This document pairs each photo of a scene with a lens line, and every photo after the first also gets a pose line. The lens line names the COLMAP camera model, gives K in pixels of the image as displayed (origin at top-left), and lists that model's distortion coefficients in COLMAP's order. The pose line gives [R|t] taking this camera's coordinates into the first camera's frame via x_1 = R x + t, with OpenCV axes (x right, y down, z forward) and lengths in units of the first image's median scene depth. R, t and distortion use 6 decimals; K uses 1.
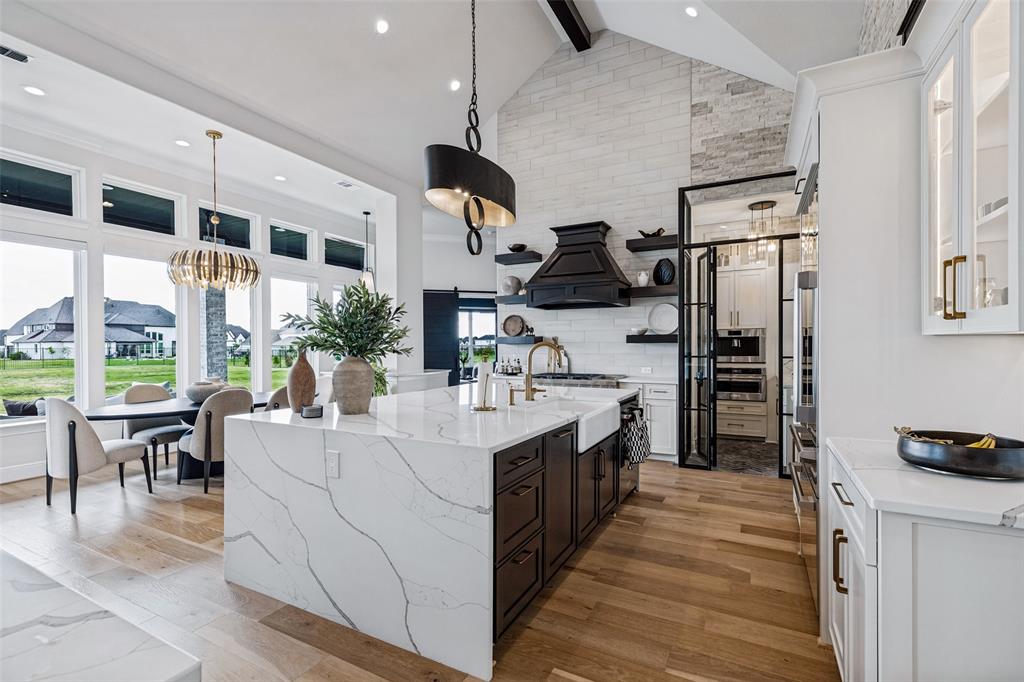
lens RADIAL K [[462.6, 0, 512.9], [0, 462.6, 342.8], [0, 0, 1]] dist [0.001949, -0.000574]
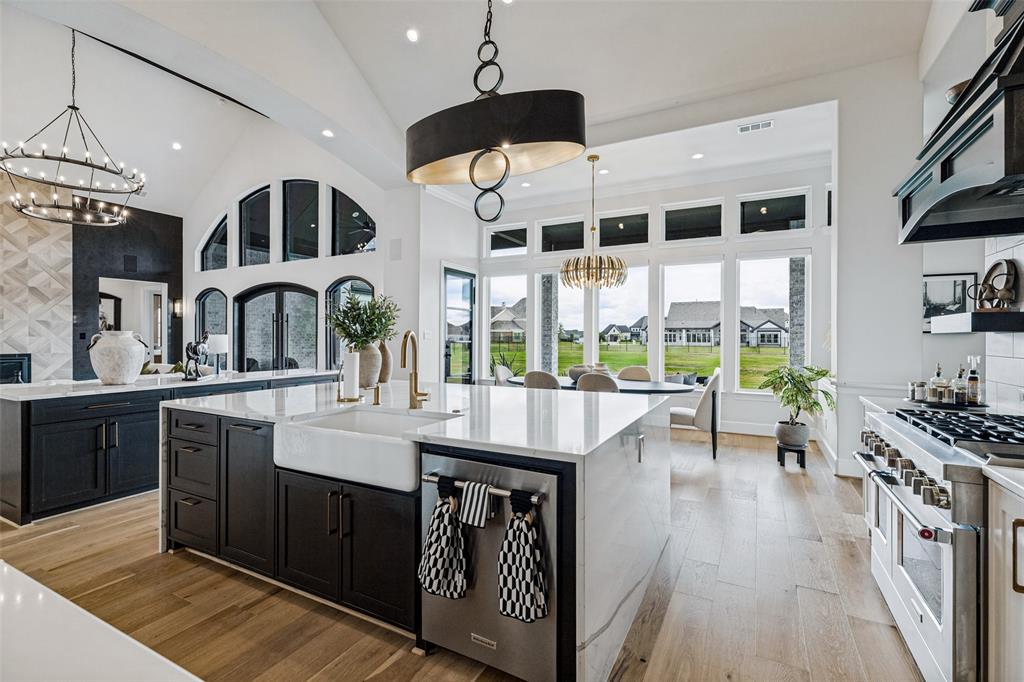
lens RADIAL K [[462.6, 0, 514.4], [0, 462.6, 338.4], [0, 0, 1]] dist [0.001949, -0.000574]
pose [[0.001147, 0.007902, -0.999968, 0.713855], [0.001690, 0.999967, 0.007904, 0.001263], [0.999998, -0.001699, 0.001133, 1.045434]]
